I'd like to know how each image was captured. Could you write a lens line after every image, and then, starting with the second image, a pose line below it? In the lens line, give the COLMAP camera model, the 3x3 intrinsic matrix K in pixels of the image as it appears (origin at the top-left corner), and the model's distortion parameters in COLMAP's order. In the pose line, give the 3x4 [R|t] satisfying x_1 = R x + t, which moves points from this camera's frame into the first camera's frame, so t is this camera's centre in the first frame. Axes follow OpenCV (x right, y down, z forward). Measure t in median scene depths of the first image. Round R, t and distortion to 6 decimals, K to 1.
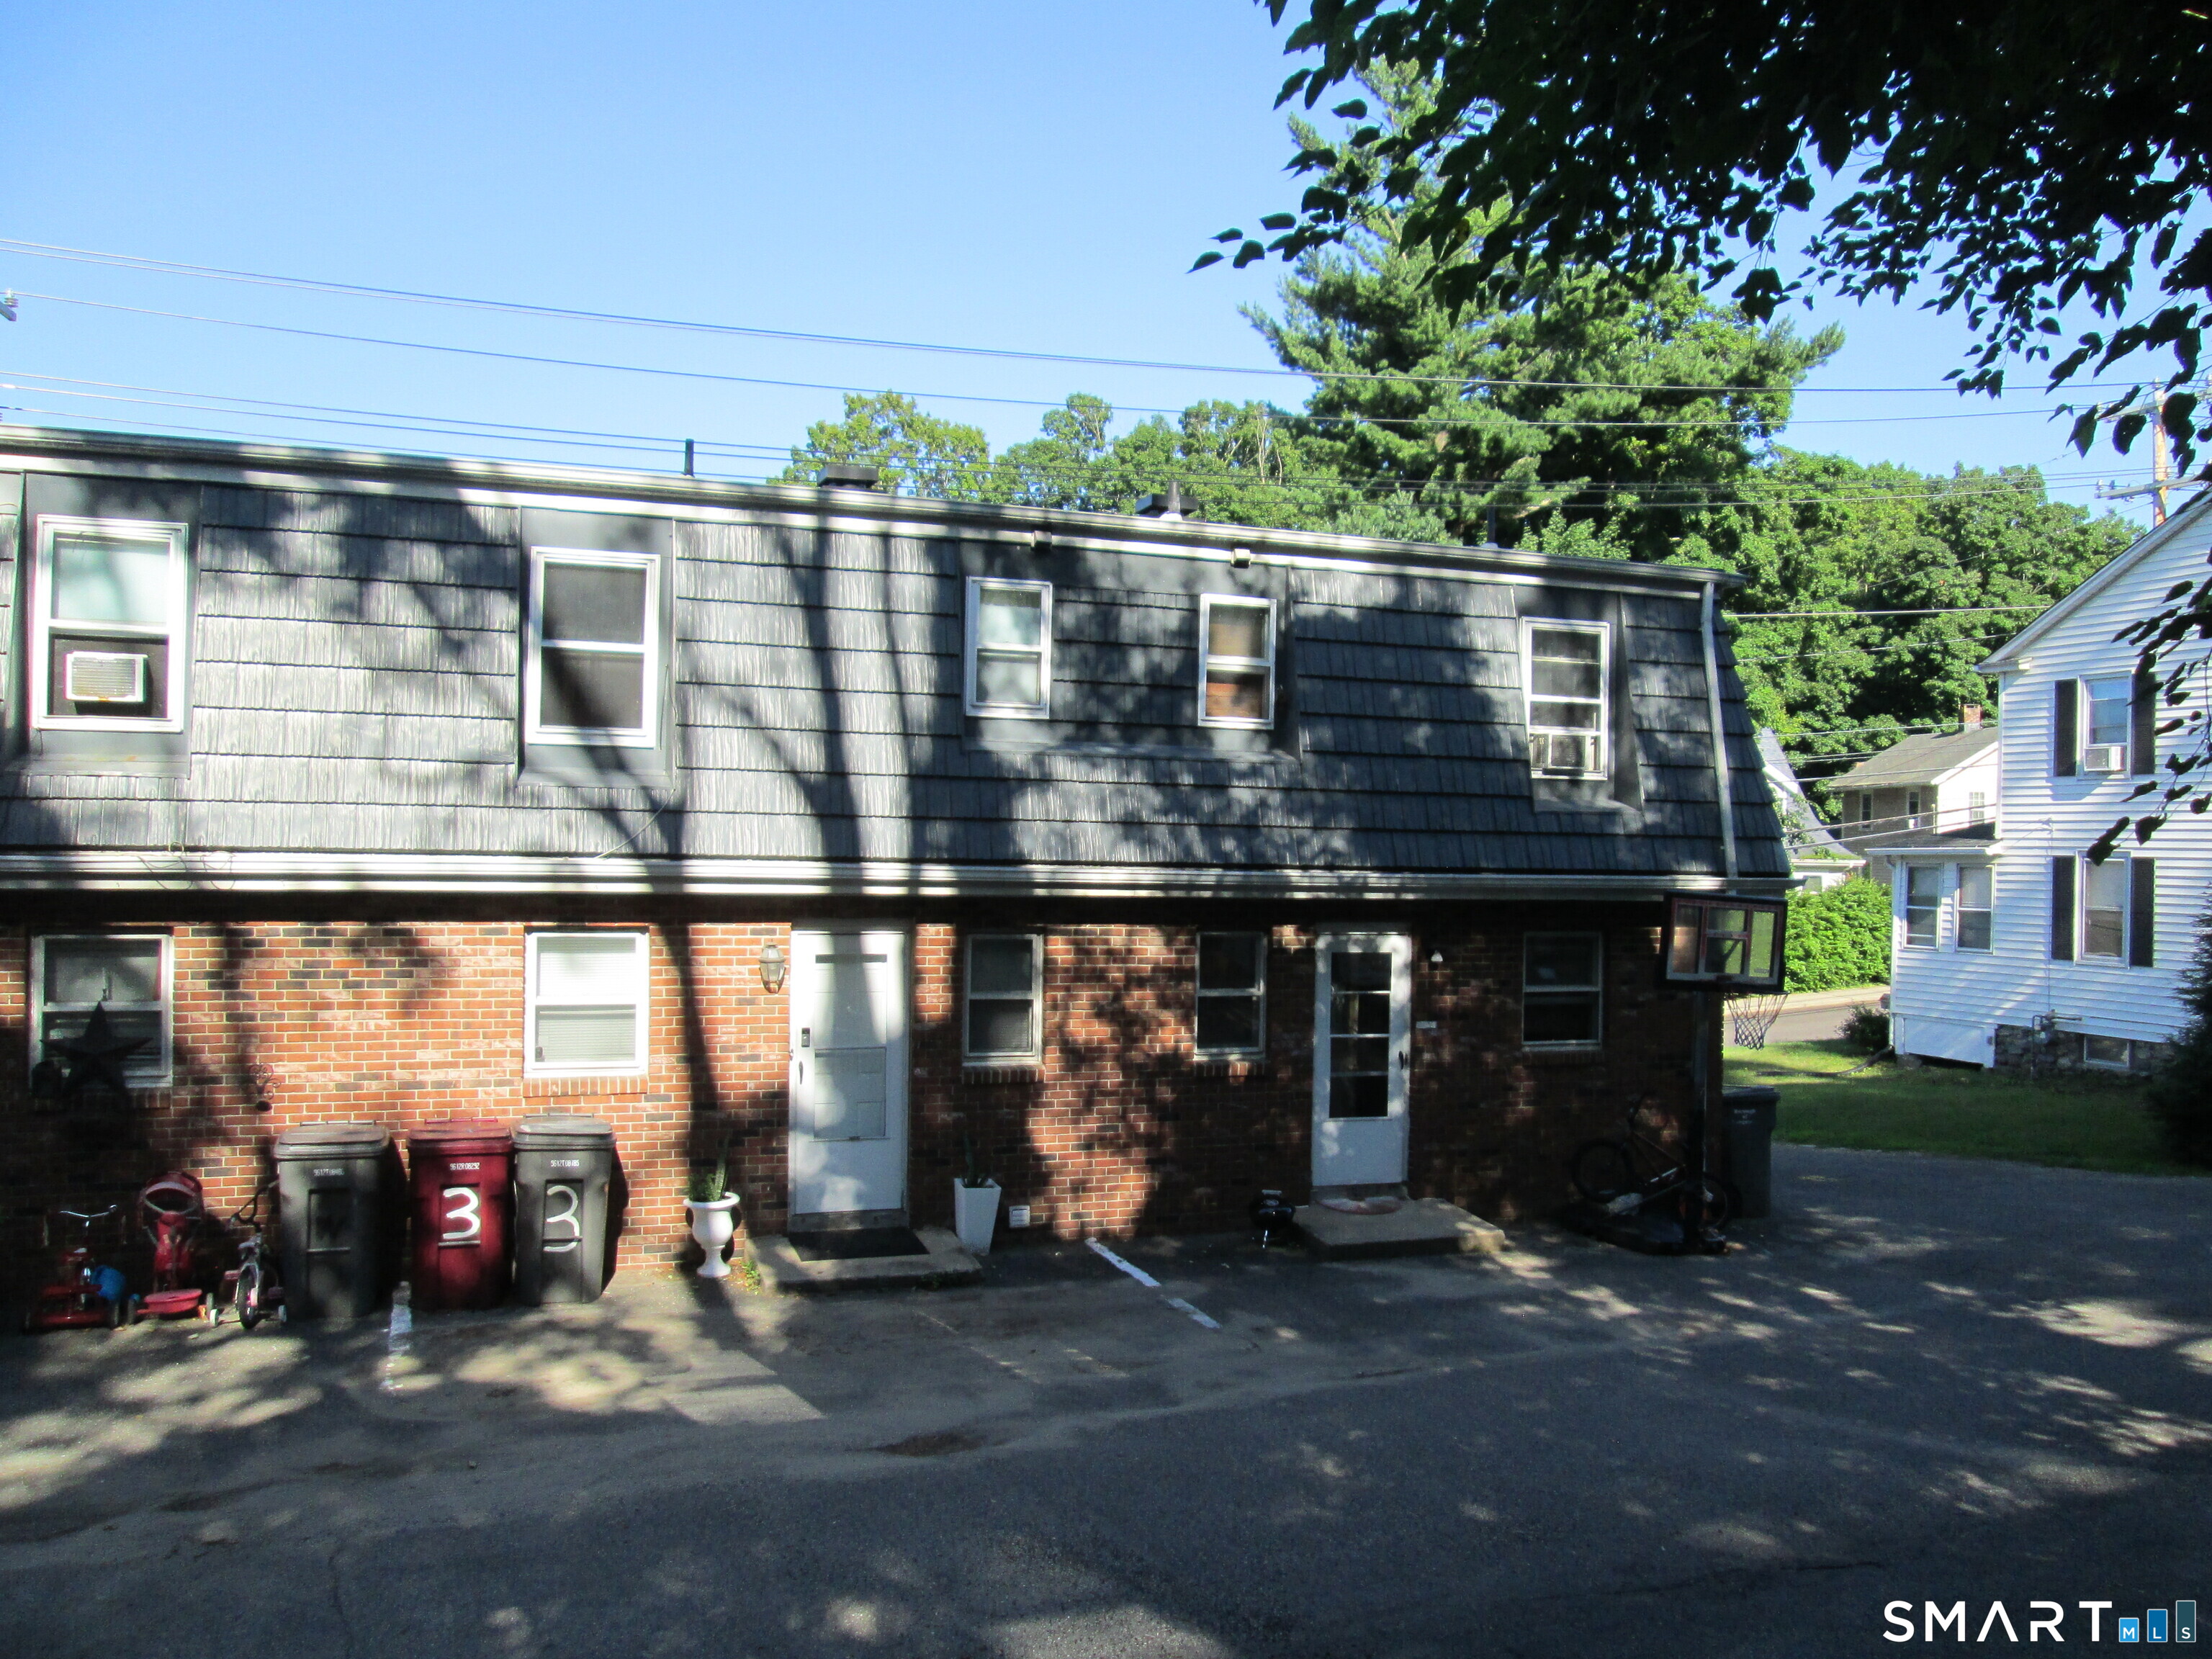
lens RADIAL K [[1799.2, 0, 1049.8], [0, 1799.2, 824.3], [0, 0, 1]] dist [-0.054377, 0.009410]
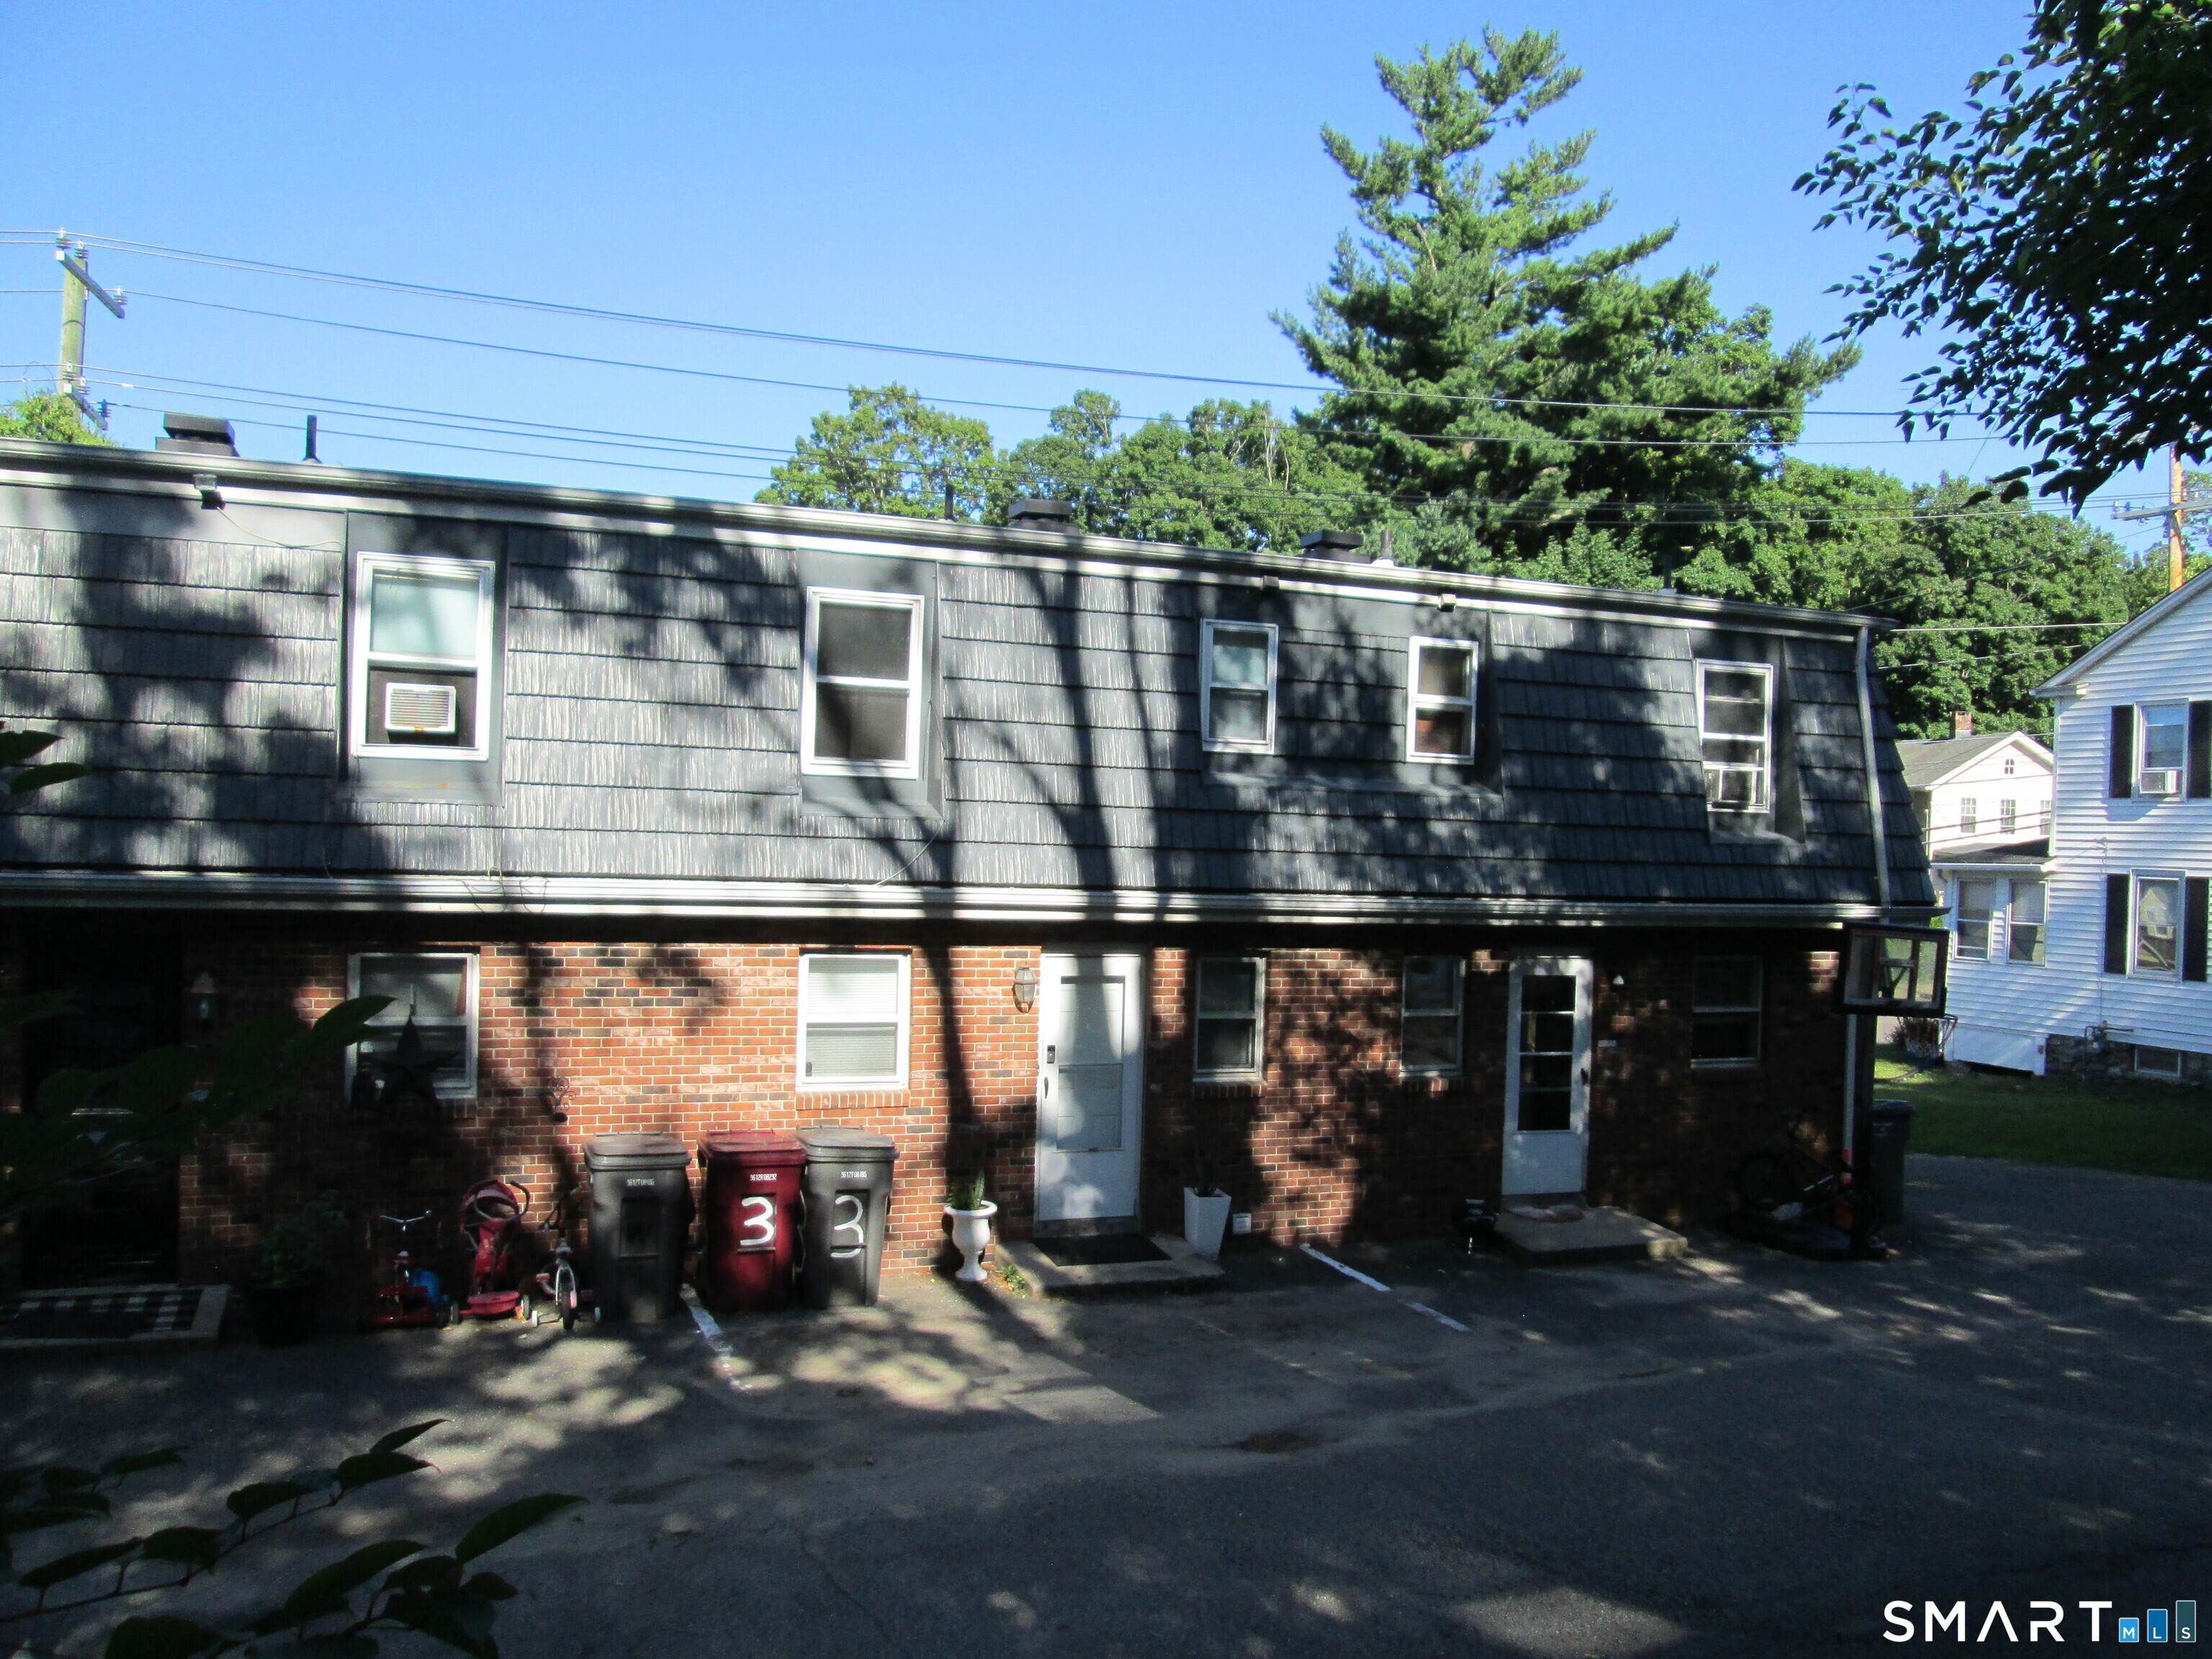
lens RADIAL K [[1778.2, 0, 1103.8], [0, 1778.2, 816.6], [0, 0, 1]] dist [-0.075695, 0.016861]
pose [[0.999786, 0.011851, 0.016933, -0.123427], [-0.011811, 0.999927, -0.002465, -0.018598], [-0.016961, 0.002264, 0.999854, -0.044338]]
